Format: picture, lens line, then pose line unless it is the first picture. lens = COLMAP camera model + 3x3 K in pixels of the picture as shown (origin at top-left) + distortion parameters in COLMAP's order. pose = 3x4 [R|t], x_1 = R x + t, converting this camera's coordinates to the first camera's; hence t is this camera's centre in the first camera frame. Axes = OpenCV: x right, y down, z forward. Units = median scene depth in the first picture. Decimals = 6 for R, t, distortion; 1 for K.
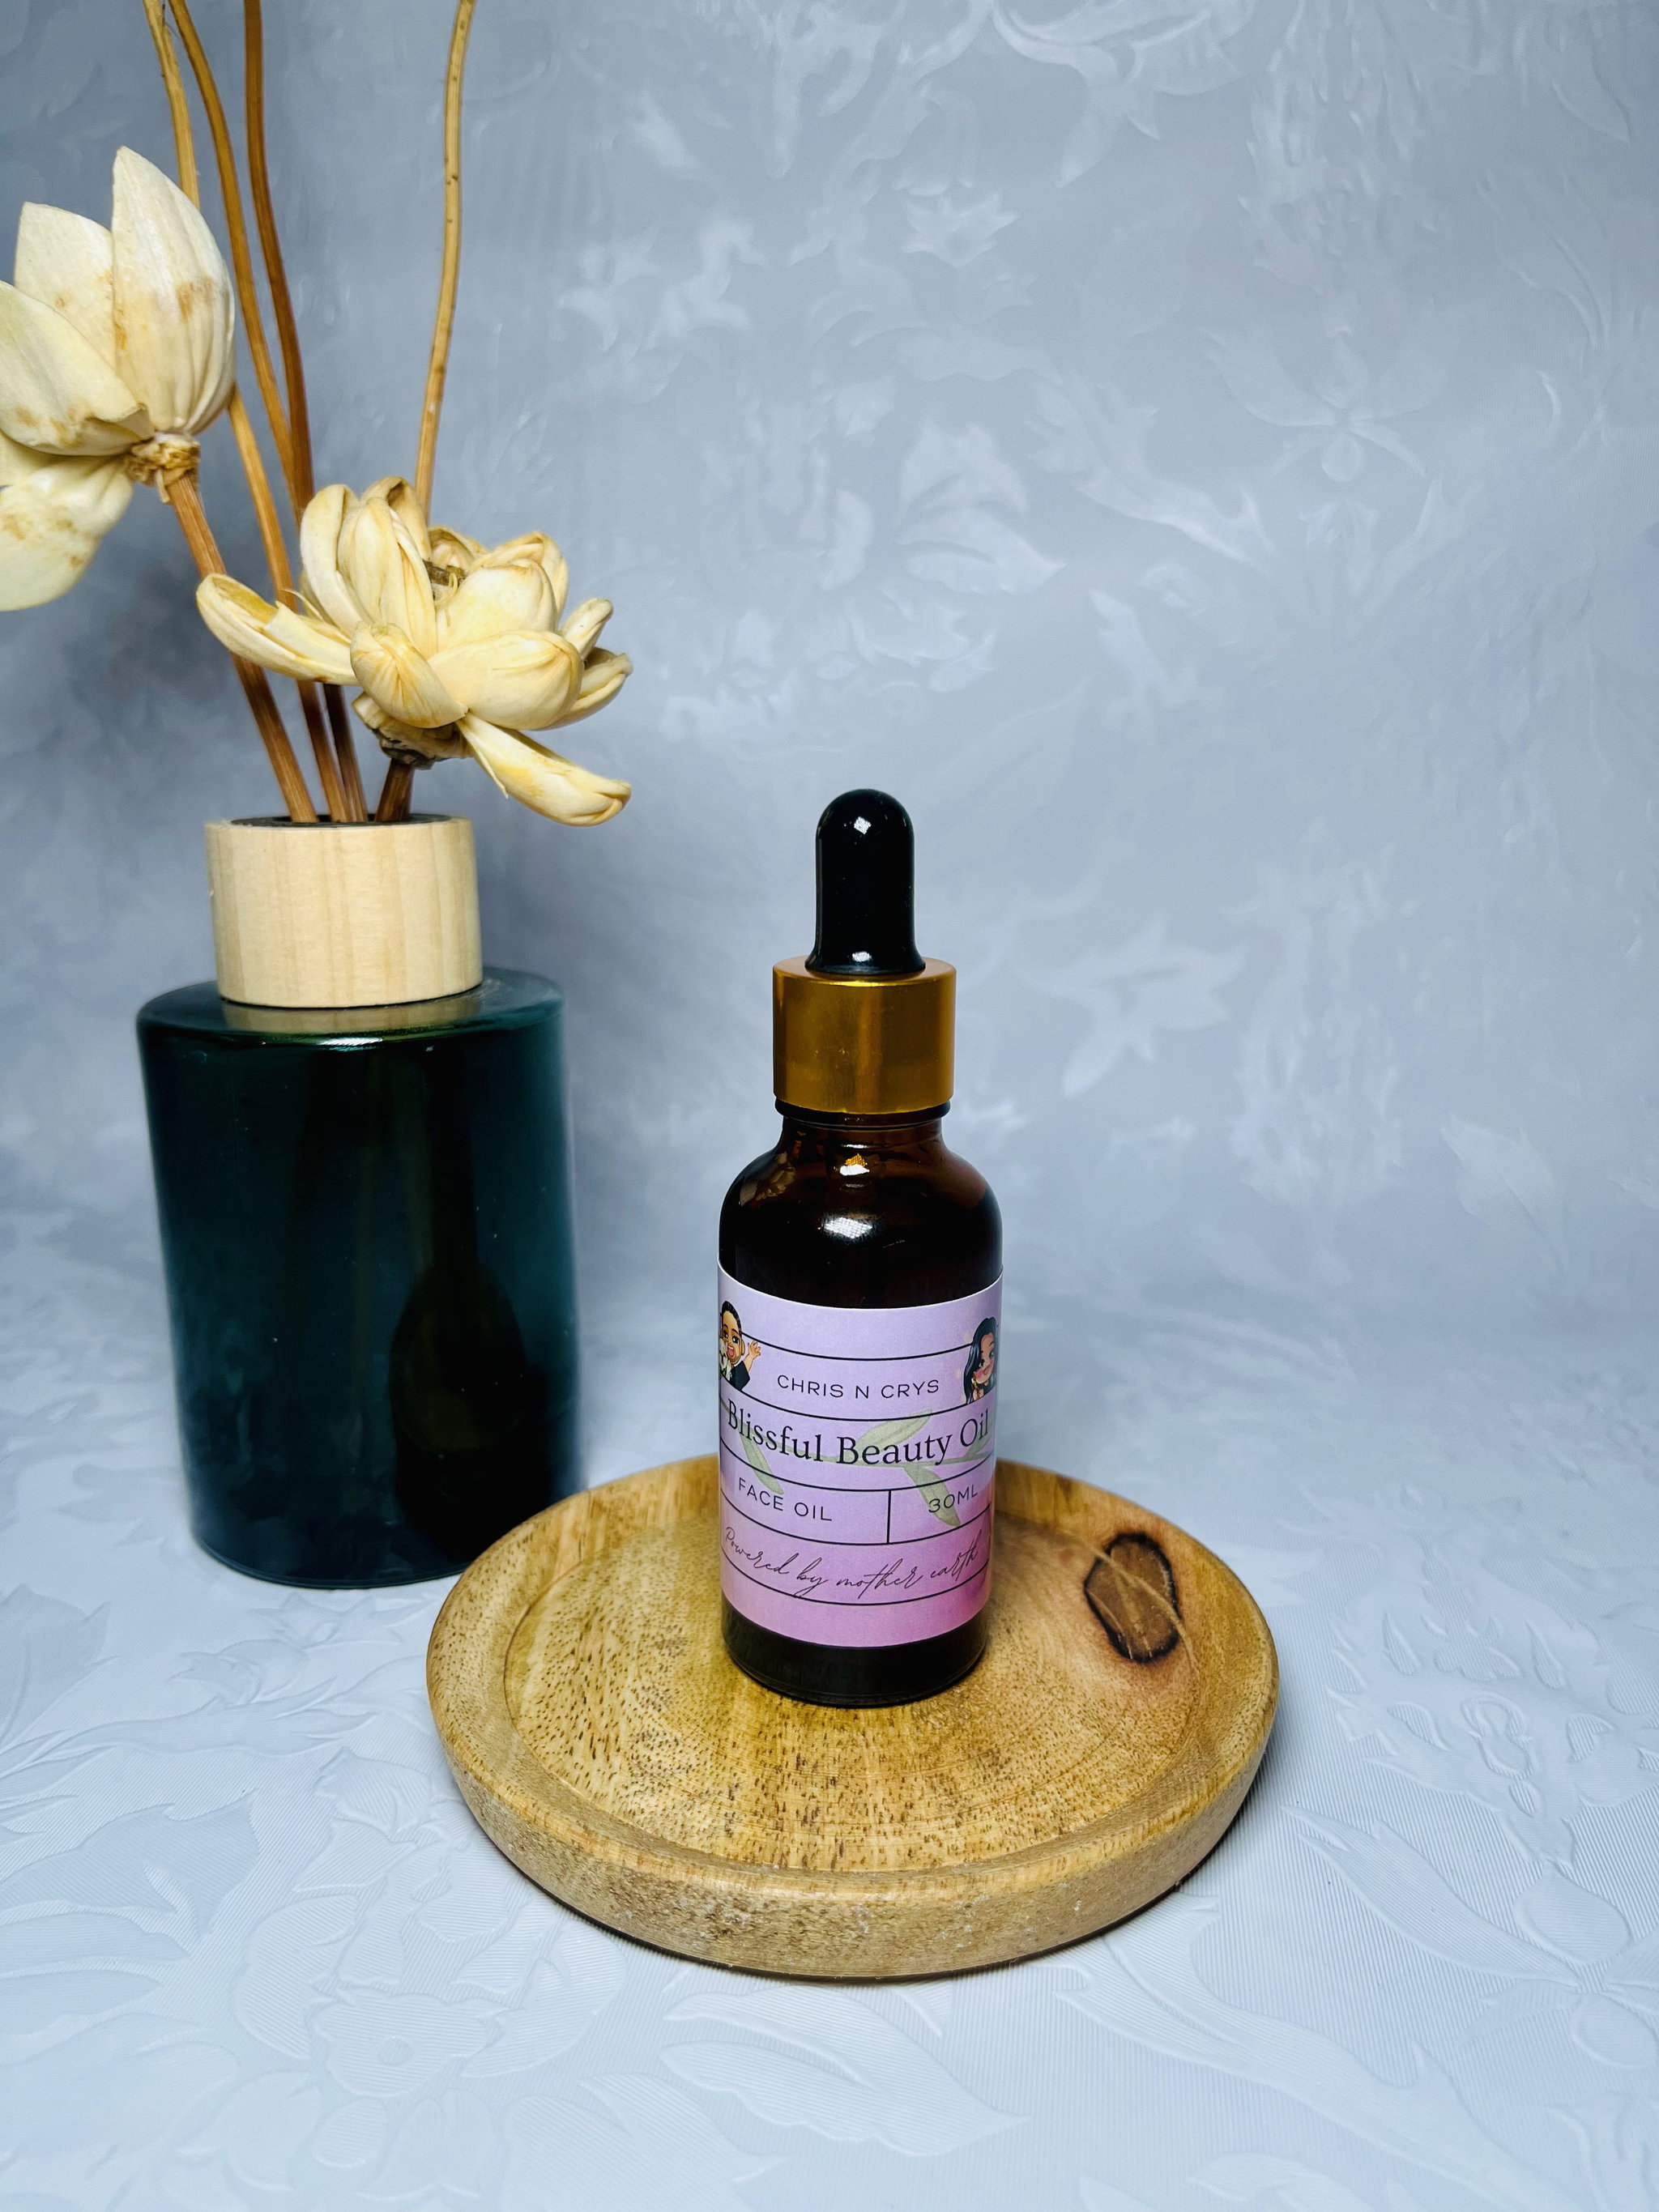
lens RADIAL K [[1736.9, 0, 846.1], [0, 1736.9, 1105.3], [0, 0, 1]] dist [0.026694, -0.071025]
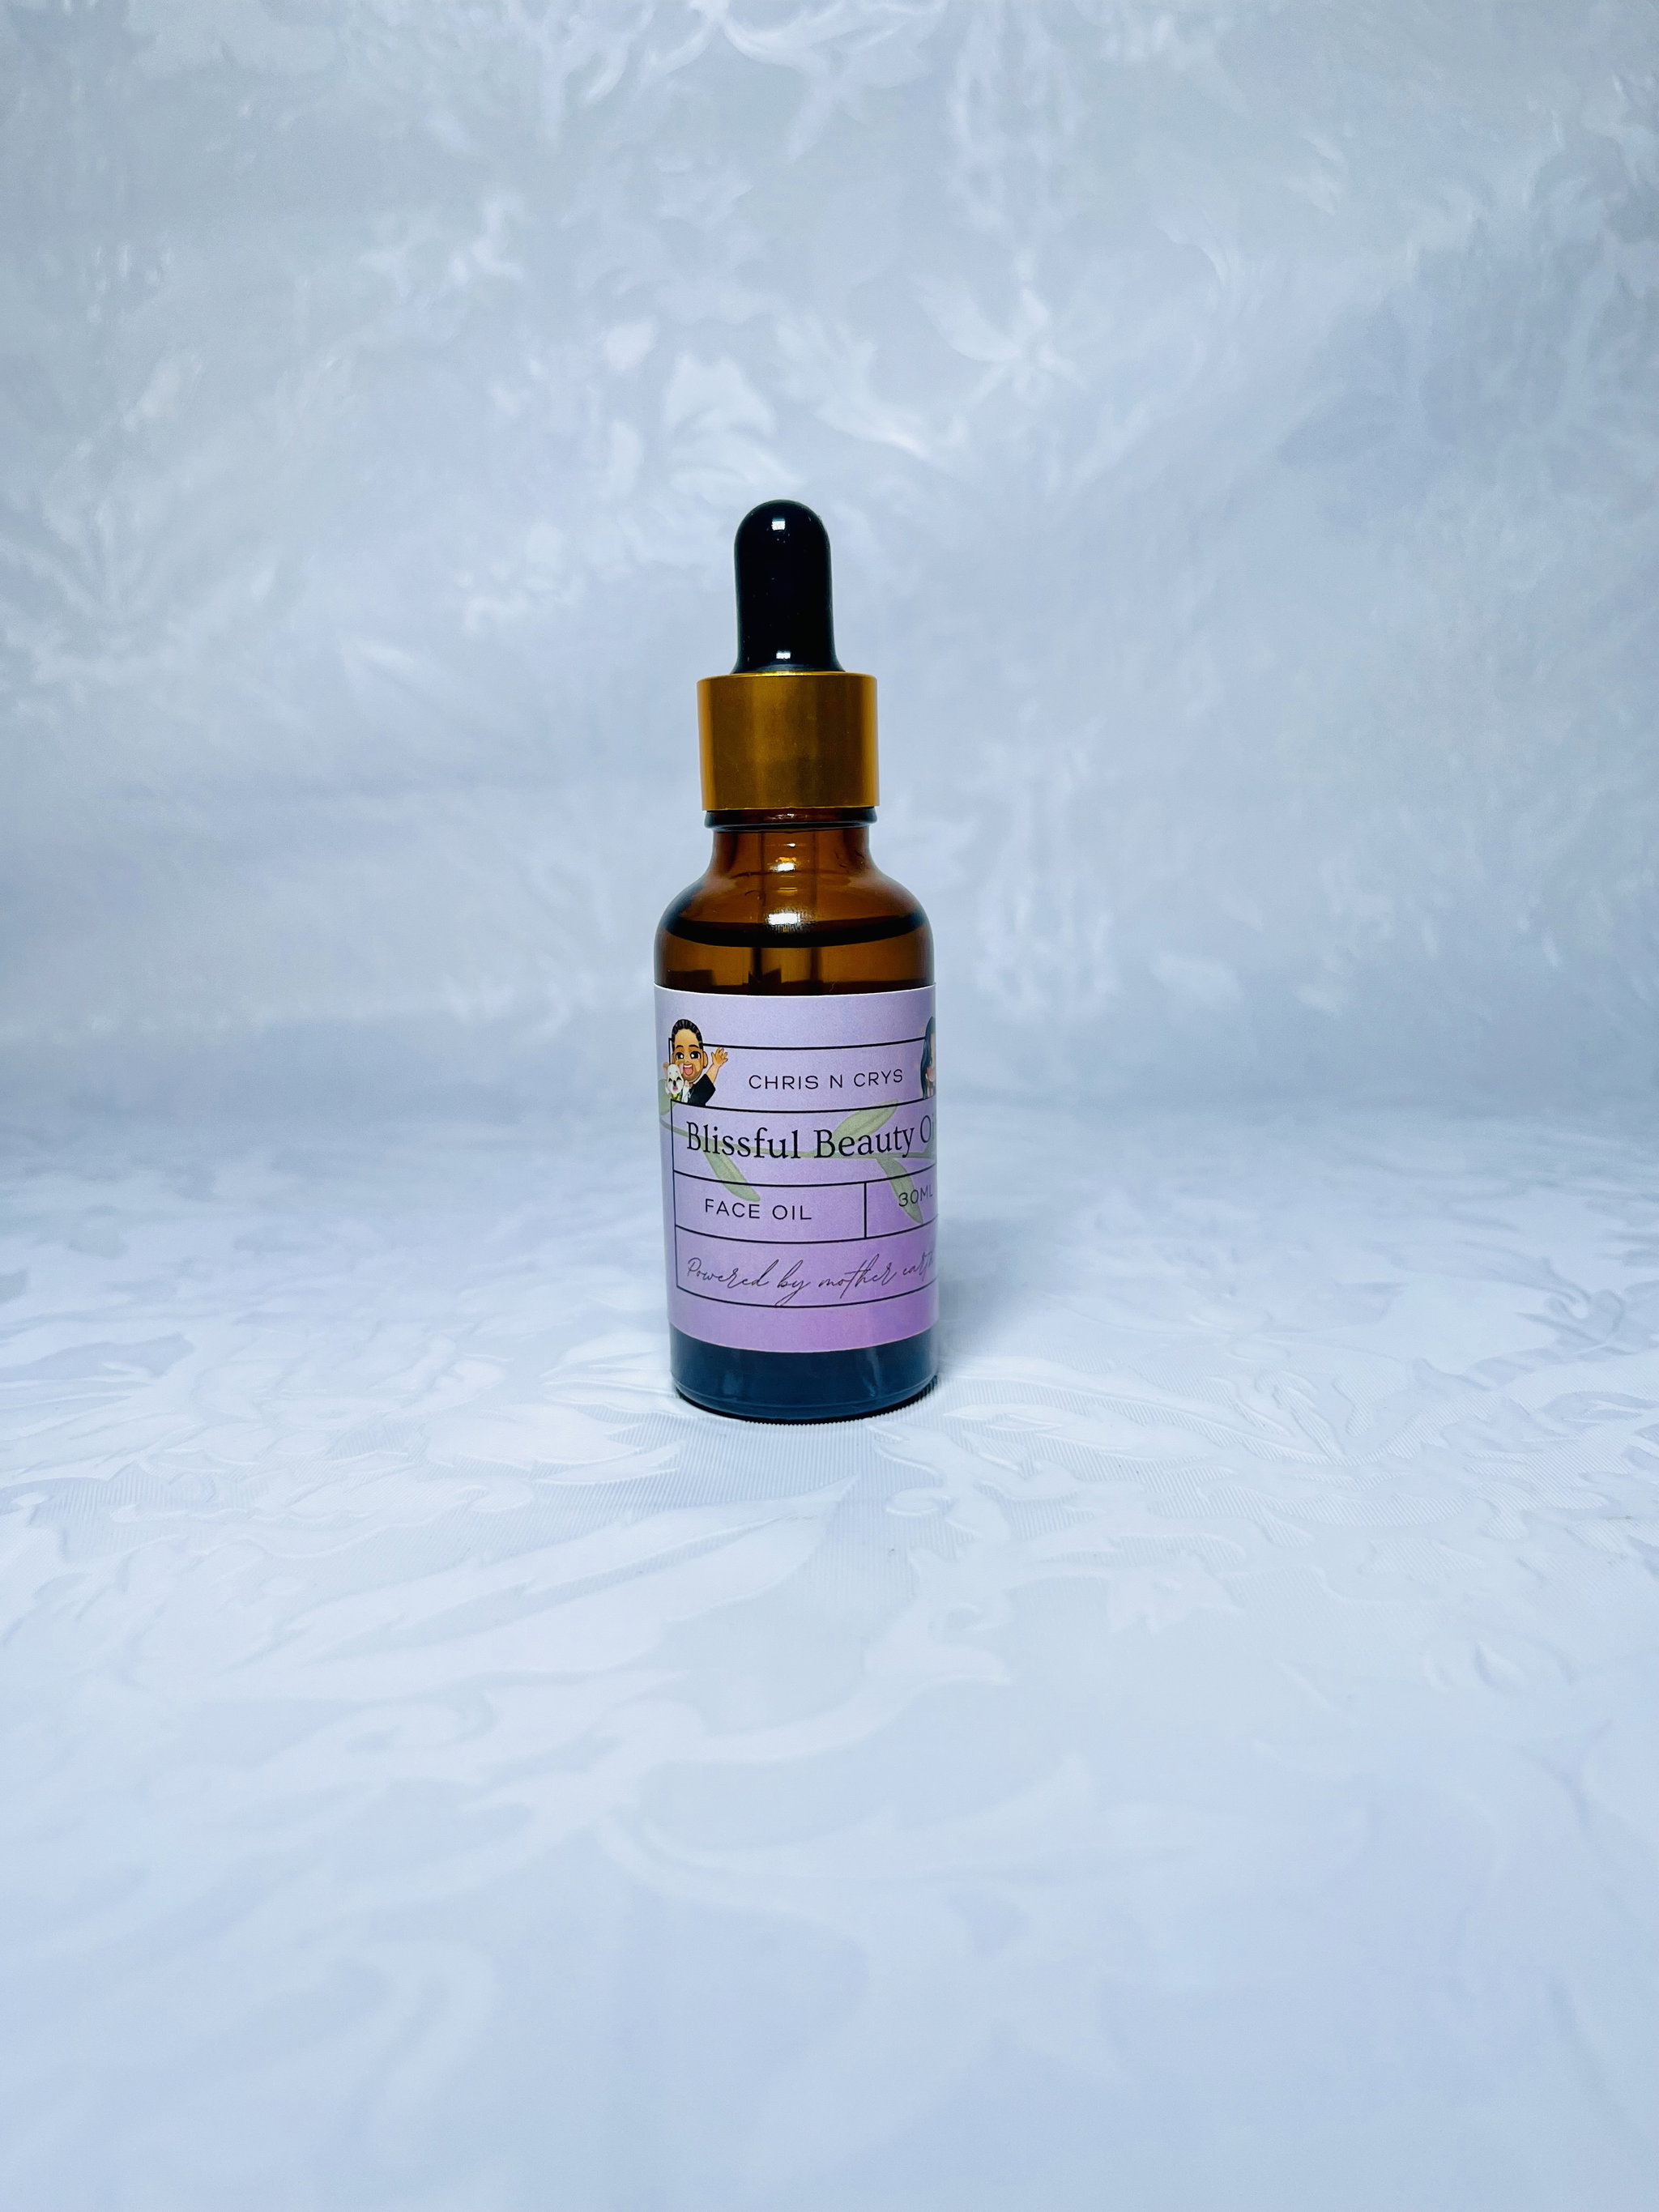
lens RADIAL K [[1725.5, 0, 823.4], [0, 1725.5, 1151.9], [0, 0, 1]] dist [0.016847, -0.038723]
pose [[0.992591, -0.045163, 0.112802, -0.023641], [0.050094, 0.997891, -0.041271, 0.283054], [-0.110700, 0.046616, 0.992760, -0.205900]]
